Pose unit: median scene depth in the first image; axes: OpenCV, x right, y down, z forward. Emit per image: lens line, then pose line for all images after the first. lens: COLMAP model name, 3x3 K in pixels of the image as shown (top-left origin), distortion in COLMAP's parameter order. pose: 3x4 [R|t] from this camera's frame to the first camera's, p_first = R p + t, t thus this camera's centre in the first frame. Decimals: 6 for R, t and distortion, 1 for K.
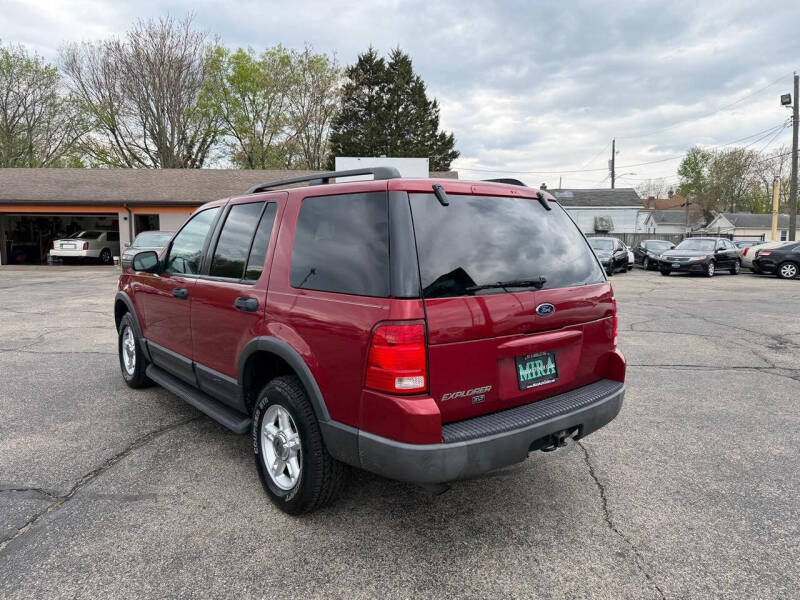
lens RADIAL K [[561.4, 0, 407.6], [0, 561.4, 300.0], [0, 0, 1]] dist [0.040558, -0.057365]
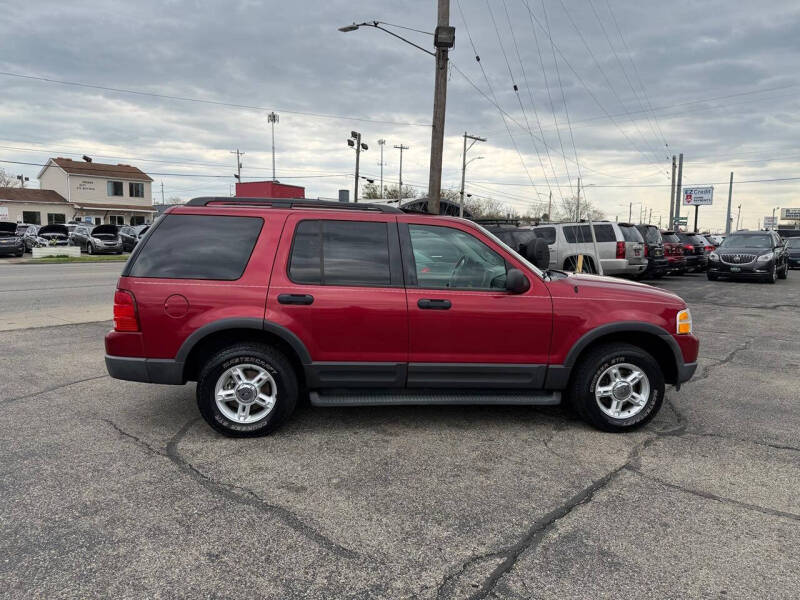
lens RADIAL K [[561.4, 0, 400.0], [0, 561.4, 303.9], [0, 0, 1]] dist [0.040558, -0.057365]
pose [[-0.572872, 0.081041, -0.815628, 0.087562], [-0.119434, 0.976226, 0.180885, -0.023409], [0.810896, 0.201037, -0.549573, 0.187491]]
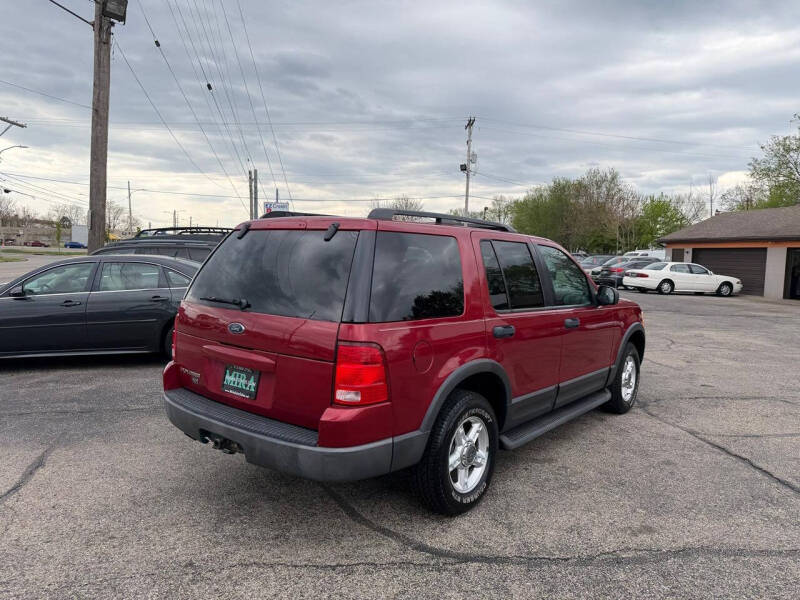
lens RADIAL K [[561.4, 0, 403.4], [0, 561.4, 299.2], [0, 0, 1]] dist [0.040558, -0.057365]
pose [[0.185883, 0.078252, -0.979451, 0.099665], [-0.140555, 0.988690, 0.052316, -0.010424], [0.972467, 0.127942, 0.194780, 0.077088]]
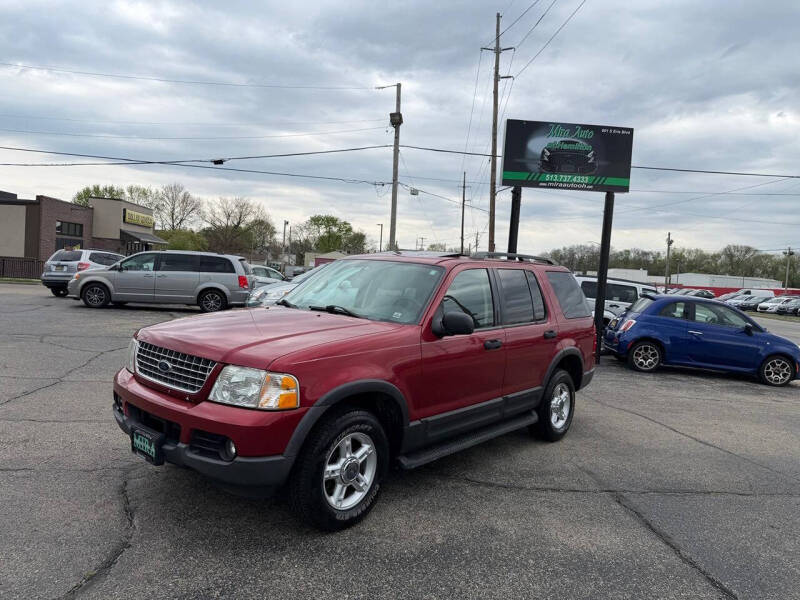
lens RADIAL K [[561.4, 0, 400.3], [0, 561.4, 300.4], [0, 0, 1]] dist [0.040558, -0.057365]
pose [[-0.166863, -0.071951, 0.983351, -0.151225], [0.056075, 0.995027, 0.082320, -0.020884], [-0.984384, 0.068878, -0.161998, 0.139853]]
